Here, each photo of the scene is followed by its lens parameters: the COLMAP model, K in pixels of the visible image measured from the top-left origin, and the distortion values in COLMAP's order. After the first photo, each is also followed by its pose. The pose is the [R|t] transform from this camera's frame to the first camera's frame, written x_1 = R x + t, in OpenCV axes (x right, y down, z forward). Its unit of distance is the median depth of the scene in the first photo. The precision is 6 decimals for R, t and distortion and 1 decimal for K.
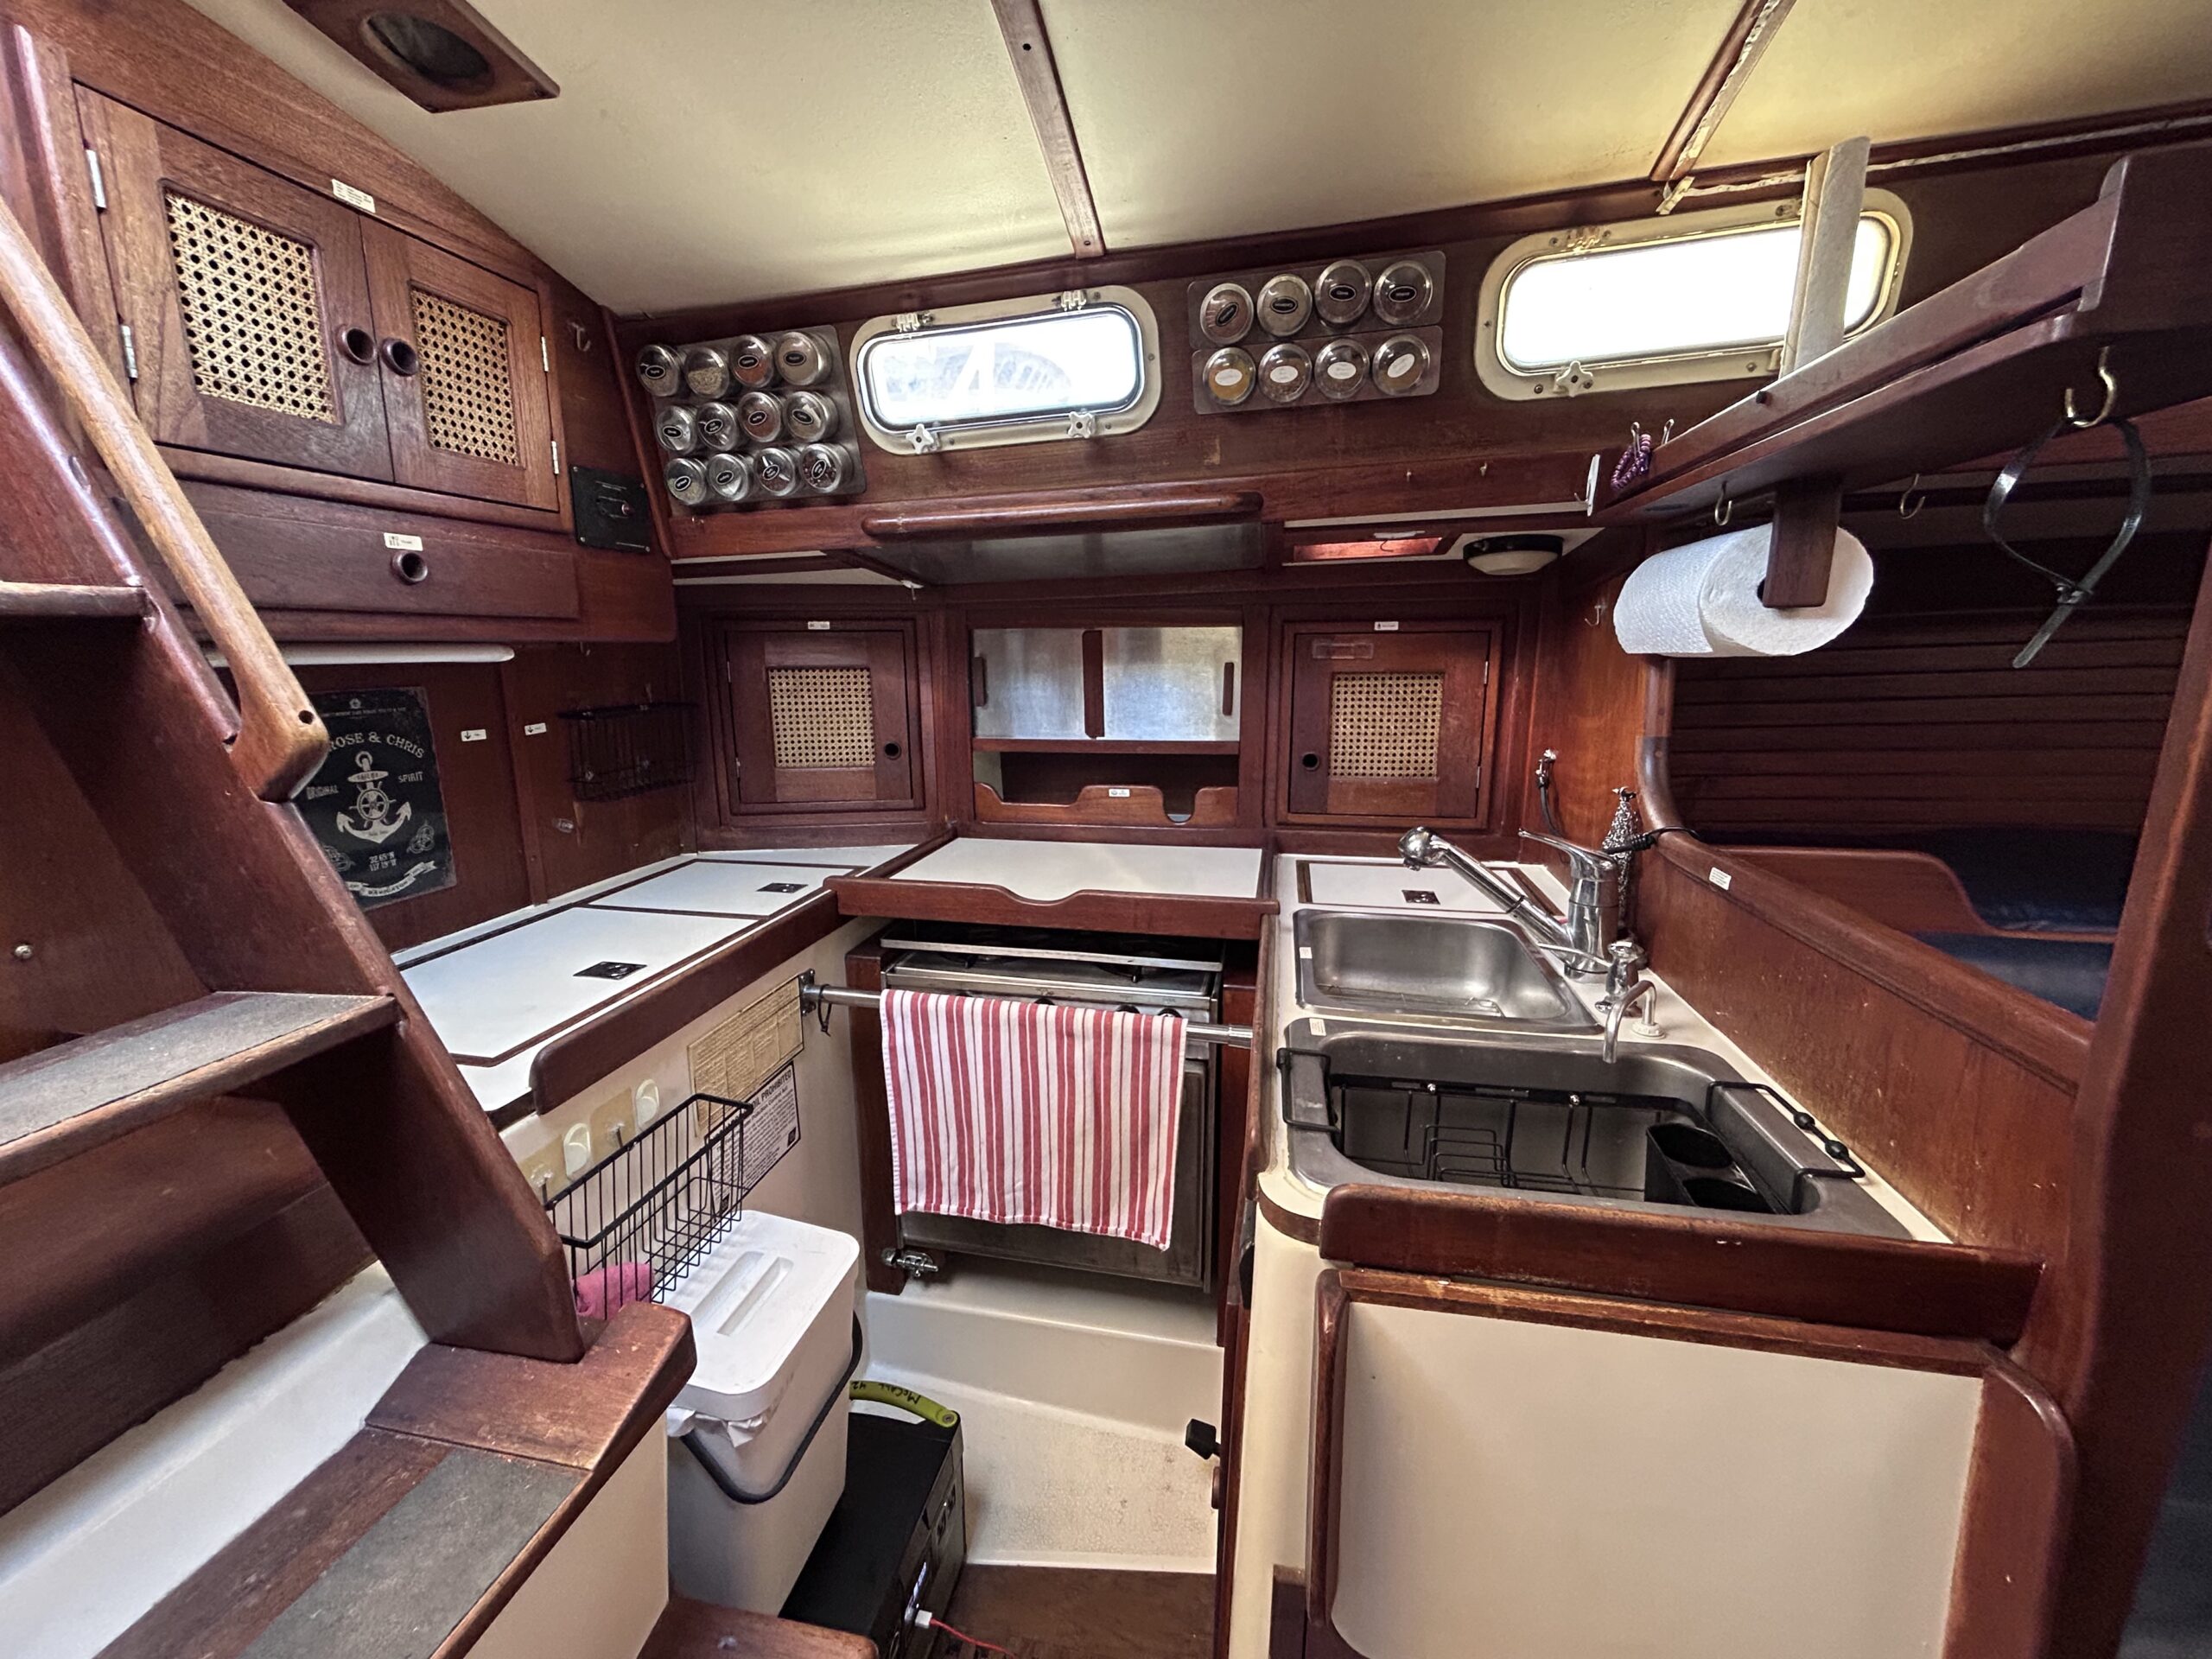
lens RADIAL K [[890.7, 0, 1107.5], [0, 890.7, 831.8], [0, 0, 1]] dist [-0.002278, -0.000728]
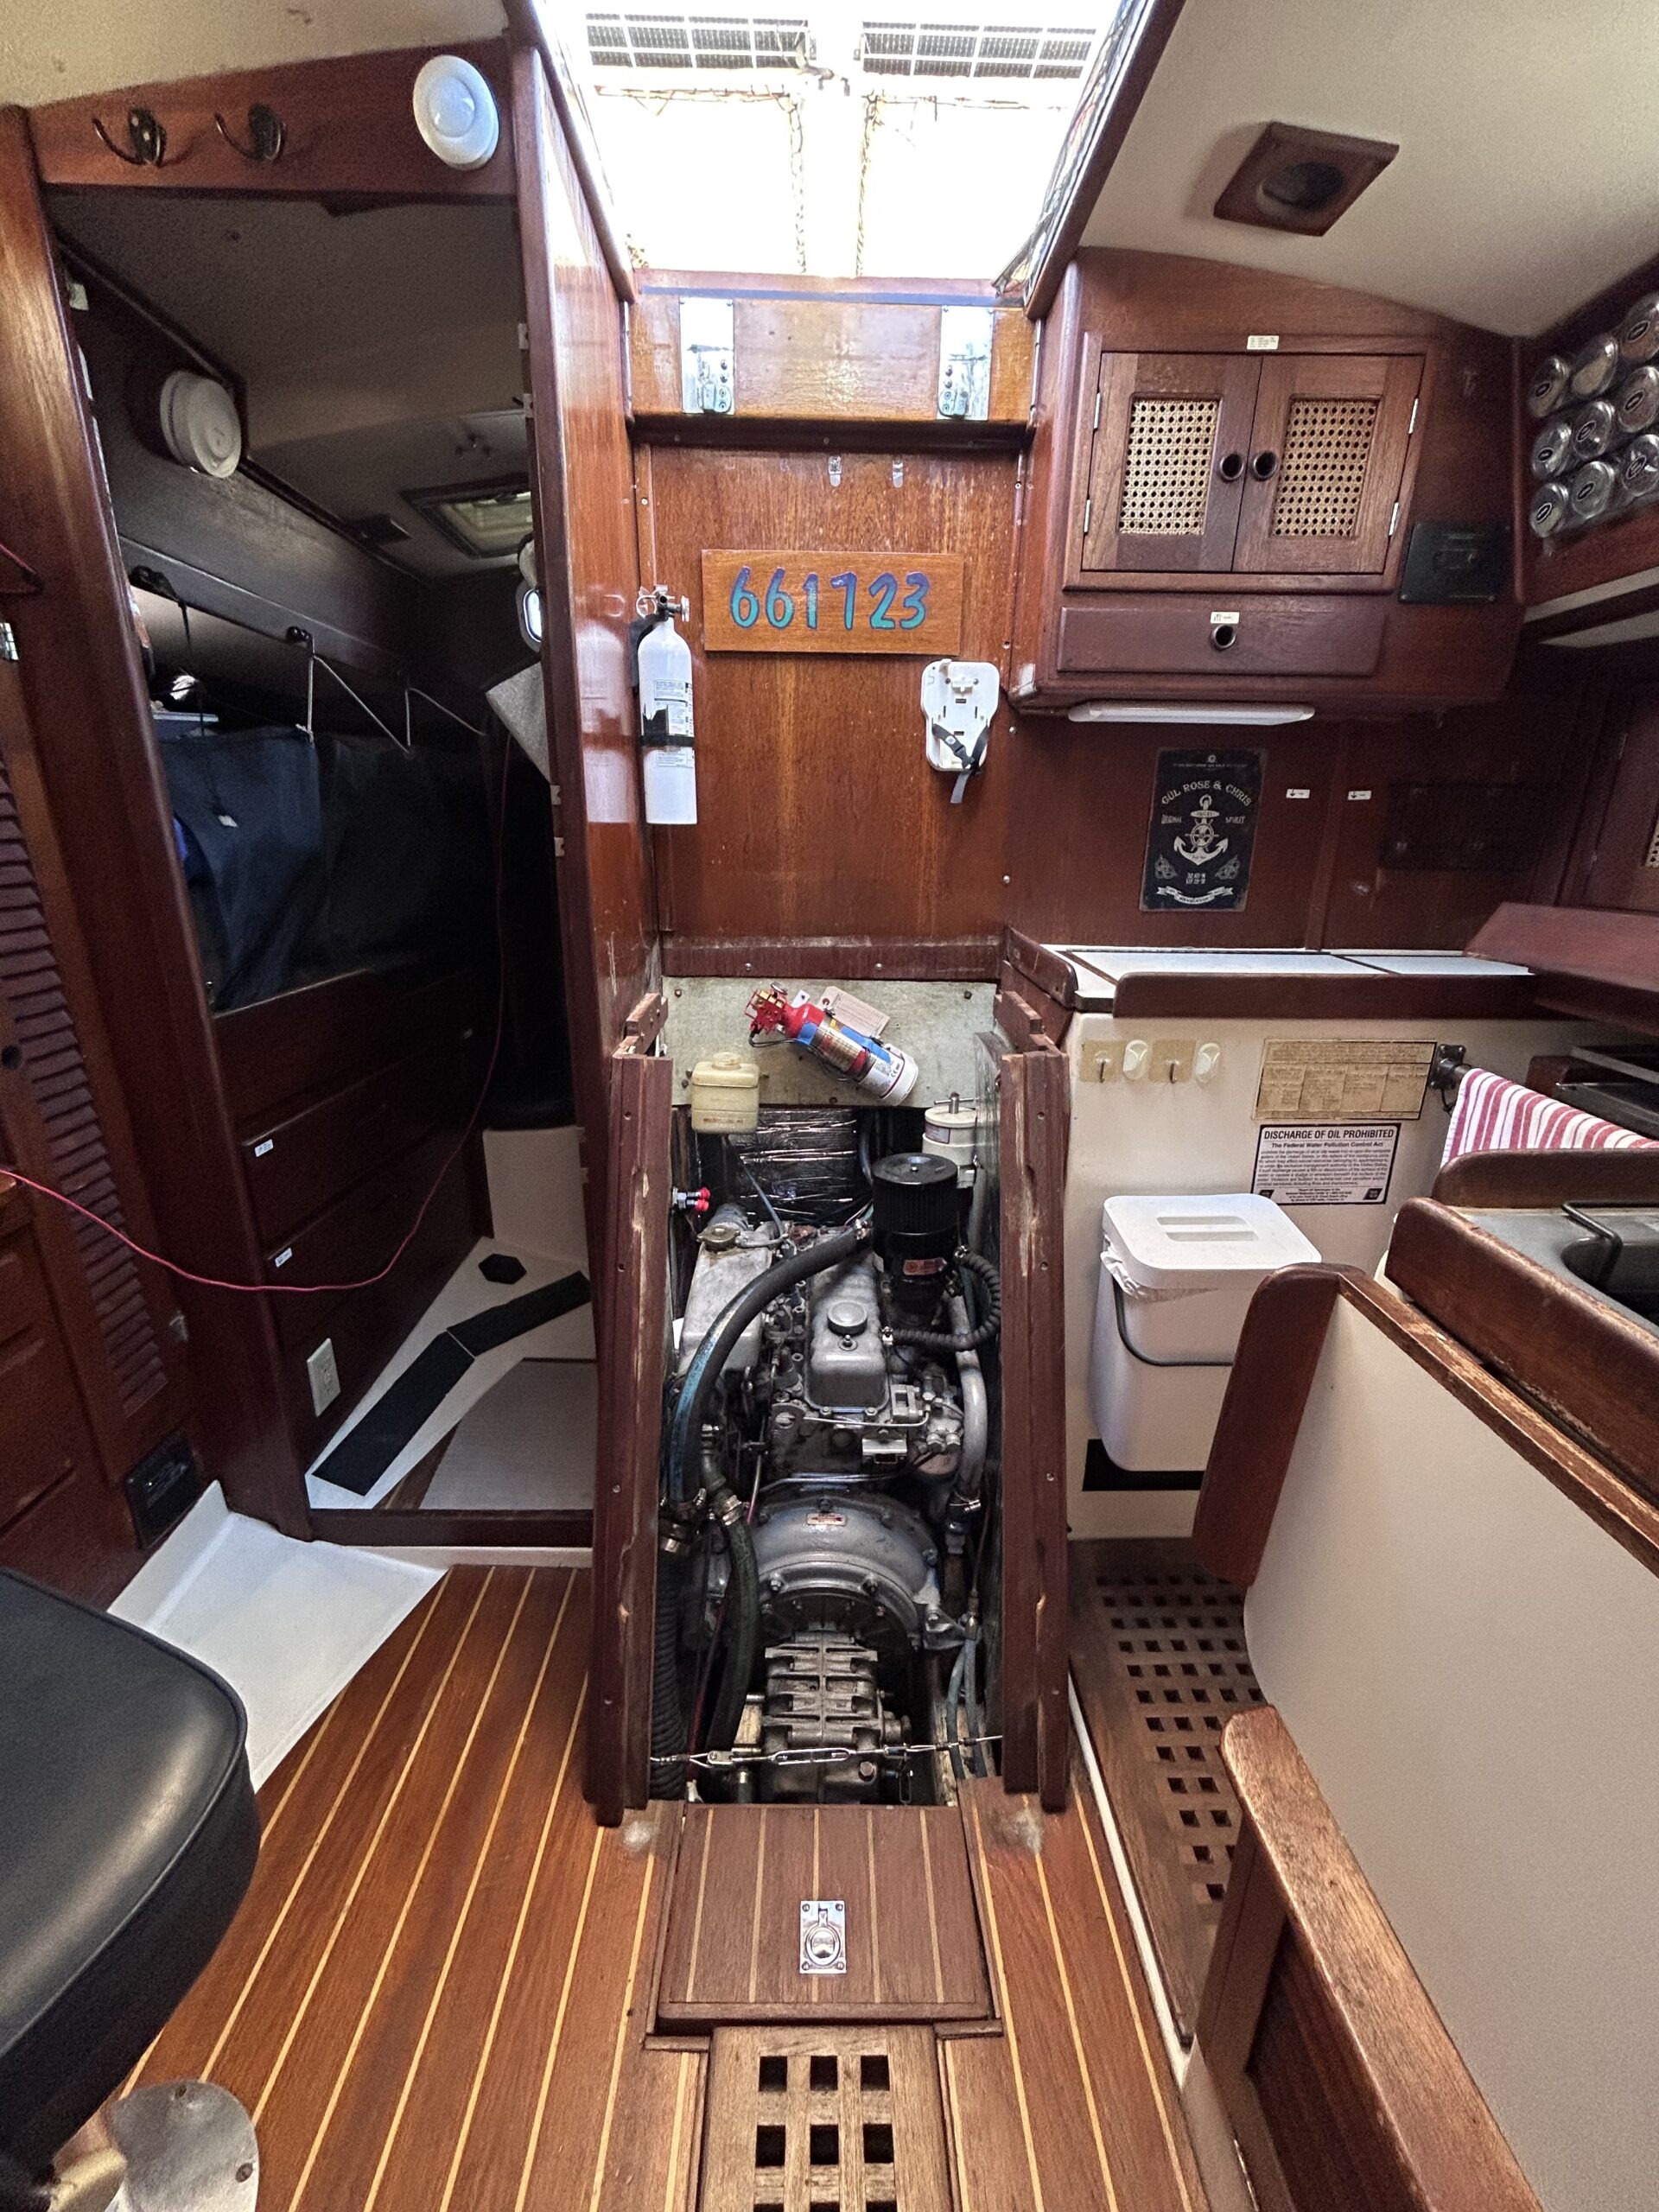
lens RADIAL K [[890.7, 0, 829.6], [0, 890.7, 1107.0], [0, 0, 1]] dist [-0.002278, -0.000728]
pose [[0.202652, 0.314639, -0.927326, 0.538452], [-0.209682, 0.938954, 0.272762, 0.122714], [0.956538, 0.139168, 0.256255, 0.157116]]
